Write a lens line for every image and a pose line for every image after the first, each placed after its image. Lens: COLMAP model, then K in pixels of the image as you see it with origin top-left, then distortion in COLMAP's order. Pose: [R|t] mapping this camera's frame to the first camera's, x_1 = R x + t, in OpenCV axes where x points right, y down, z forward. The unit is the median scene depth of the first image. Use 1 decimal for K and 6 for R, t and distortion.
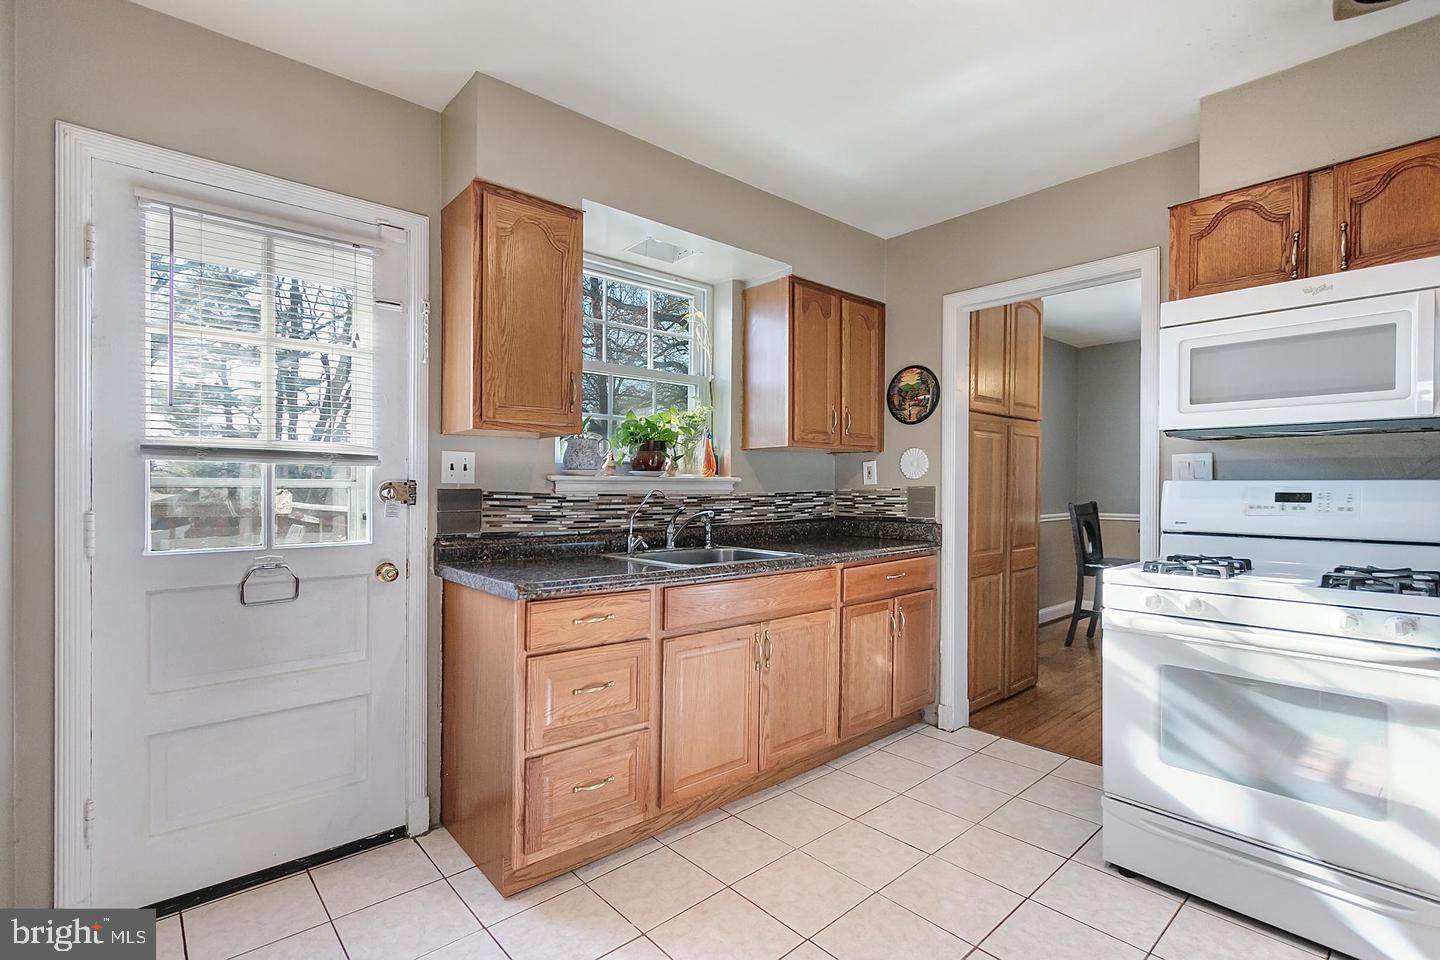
lens RADIAL K [[665.9, 0, 717.1], [0, 665.9, 488.4], [0, 0, 1]] dist [0.003783, -0.000312]
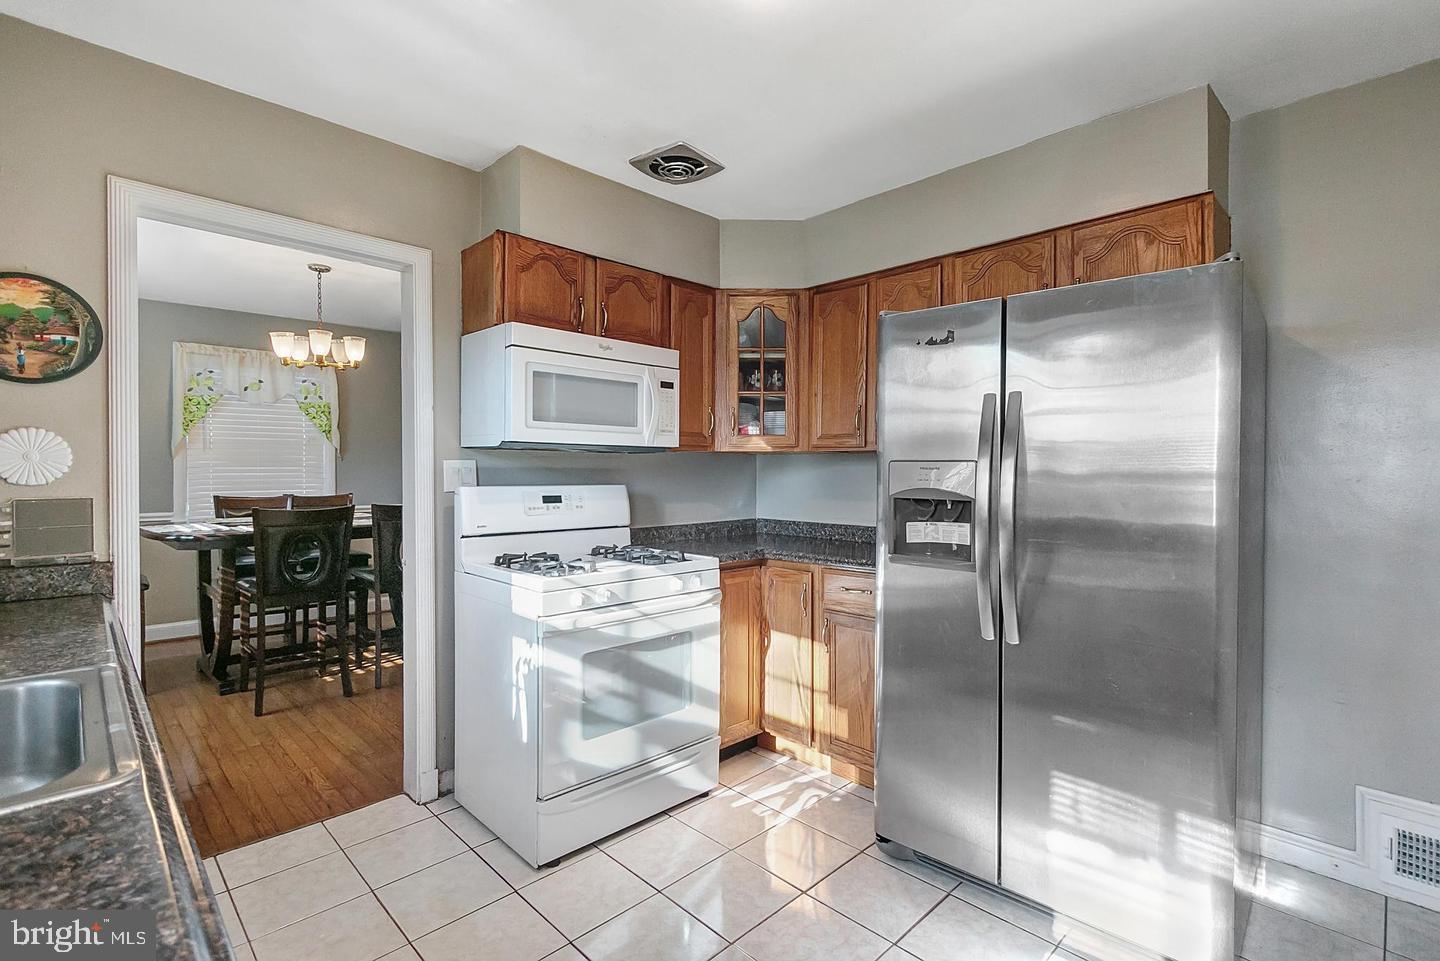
lens RADIAL K [[665.9, 0, 714.7], [0, 665.9, 474.6], [0, 0, 1]] dist [0.003783, -0.000312]
pose [[-0.043589, -0.006730, 0.999027, -0.415832], [-0.001031, 0.999977, 0.006692, -0.042029], [-0.999049, -0.000738, -0.043595, 0.738091]]
